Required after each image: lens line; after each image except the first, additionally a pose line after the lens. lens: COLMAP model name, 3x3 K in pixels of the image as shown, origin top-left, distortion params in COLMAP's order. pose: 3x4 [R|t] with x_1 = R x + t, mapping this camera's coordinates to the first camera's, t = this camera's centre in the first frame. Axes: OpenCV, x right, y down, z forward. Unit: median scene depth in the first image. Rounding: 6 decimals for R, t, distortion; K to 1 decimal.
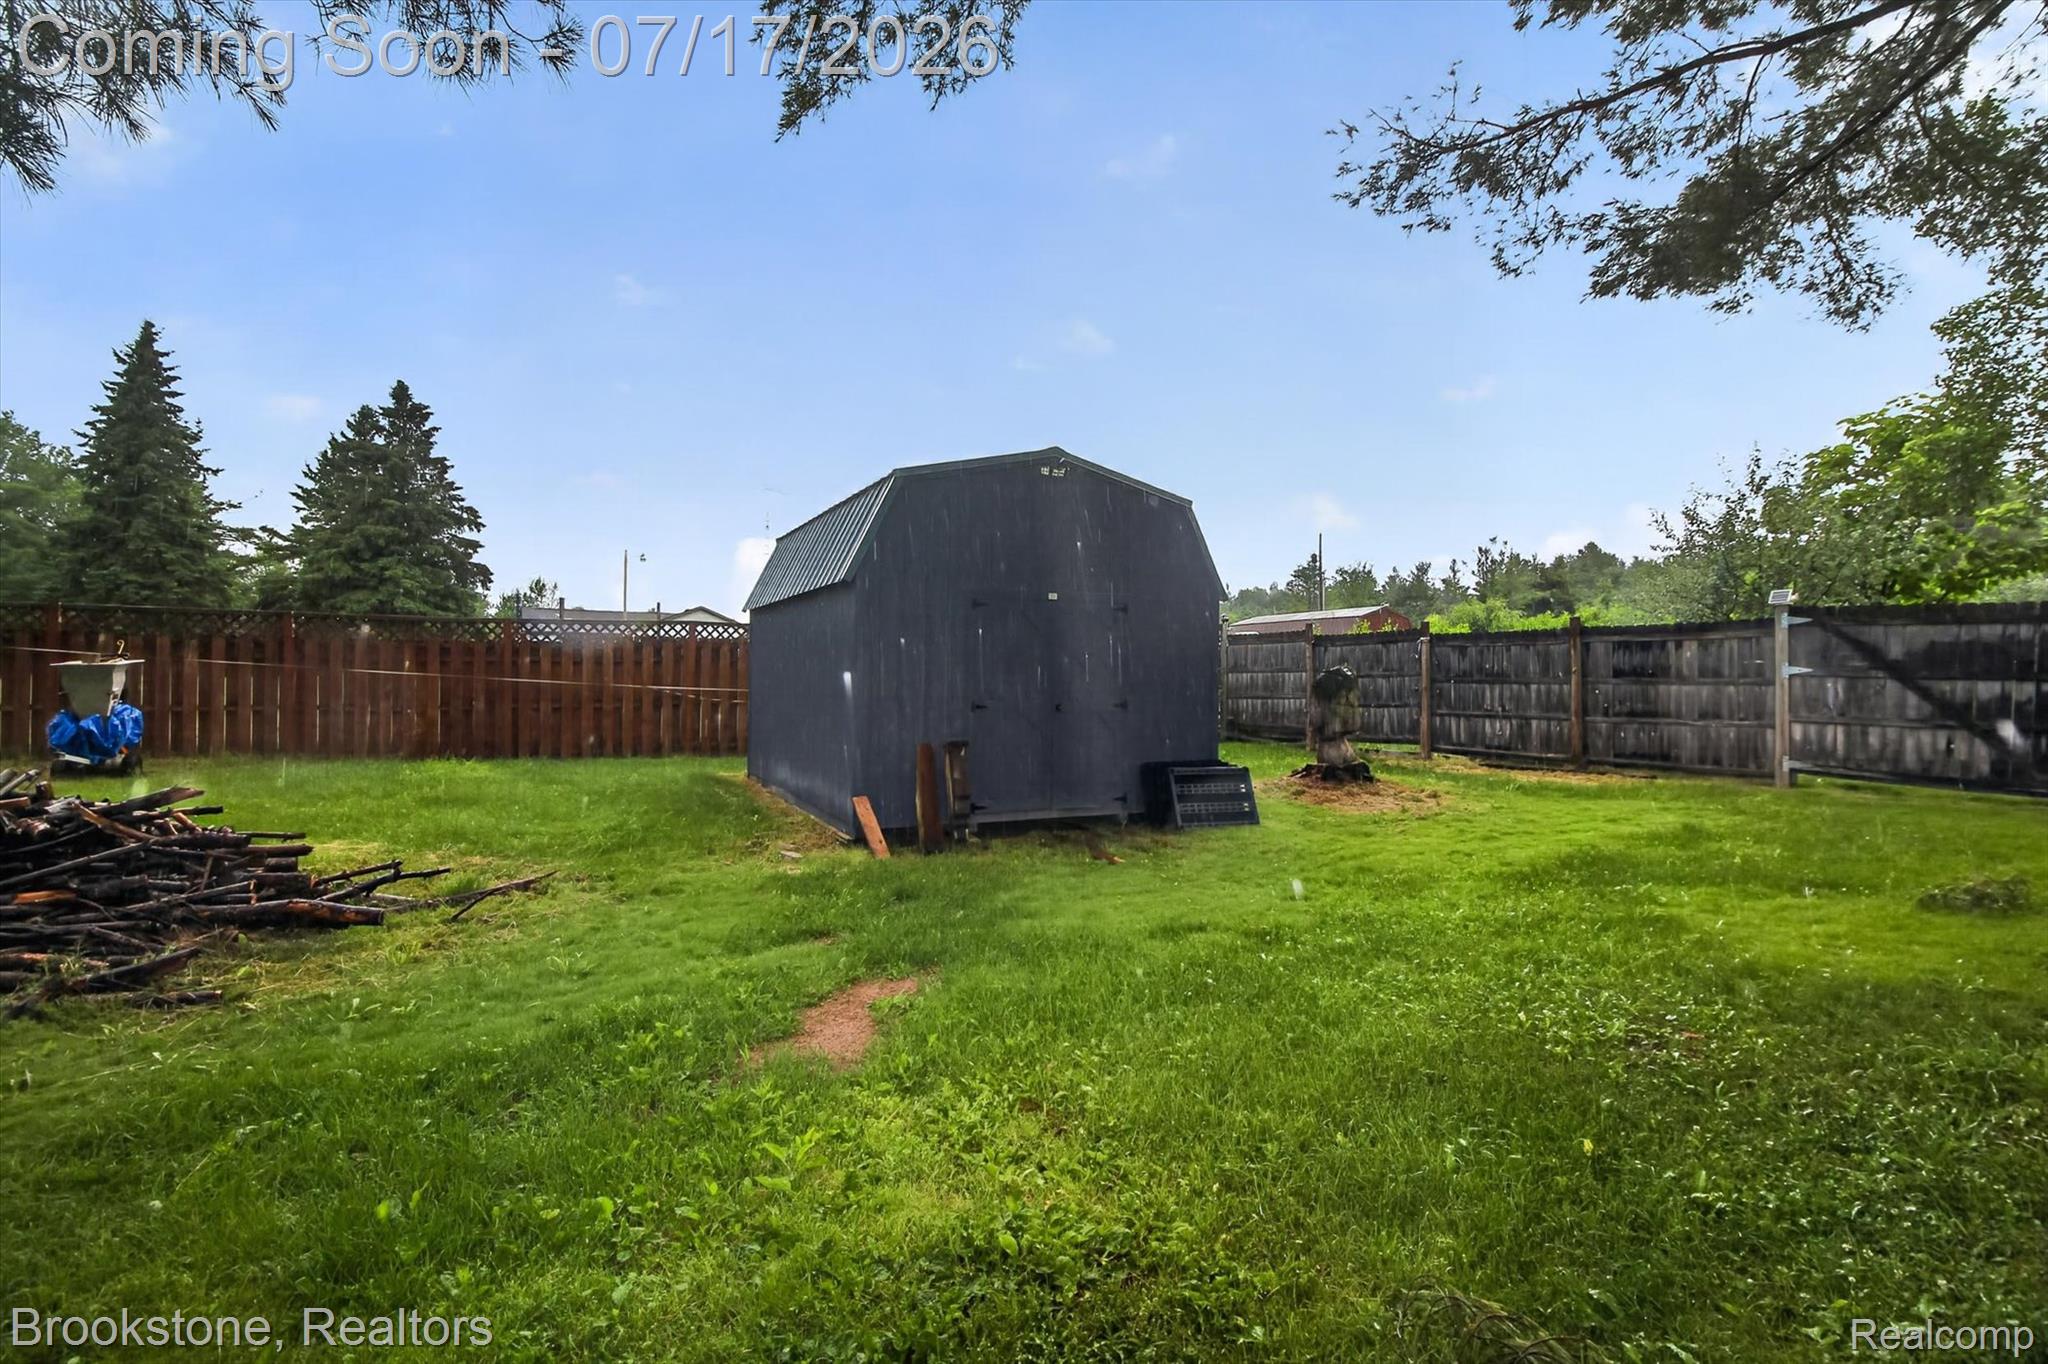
lens RADIAL K [[1000.0, 0, 1024.0], [0, 1000.0, 682.0], [0, 0, 1]] dist [0.003088, -0.013605]
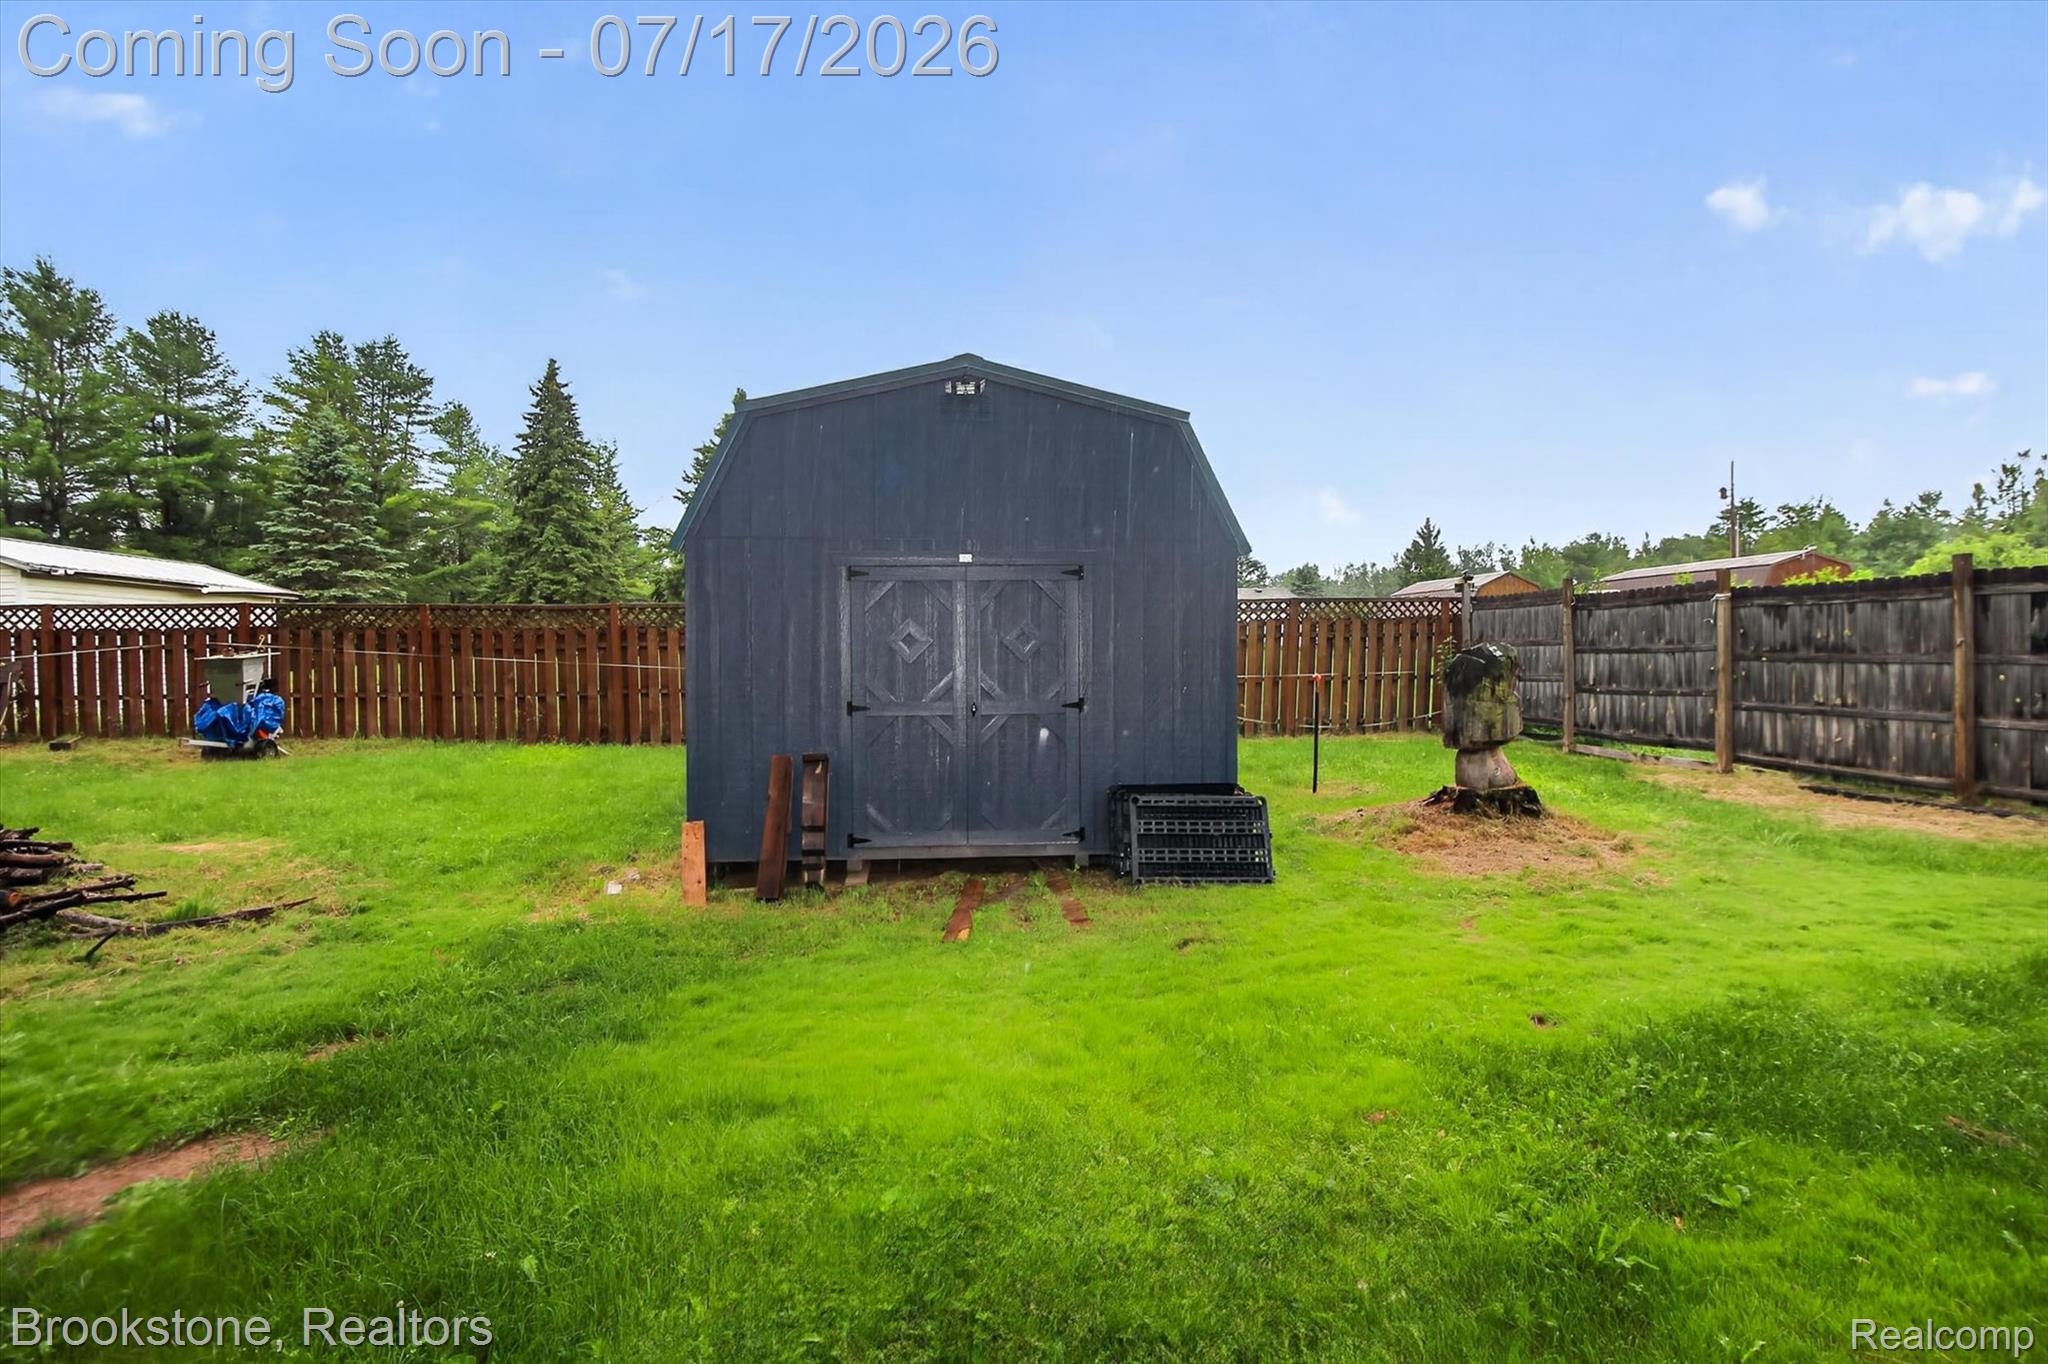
lens RADIAL K [[1000.0, 0, 1024.0], [0, 1000.0, 682.0], [0, 0, 1]] dist [0.003088, -0.013605]
pose [[0.931087, 0.000396, -0.364797, 0.225346], [0.010594, 0.999548, 0.028123, -0.009694], [0.364643, -0.030049, 0.930662, 0.216235]]
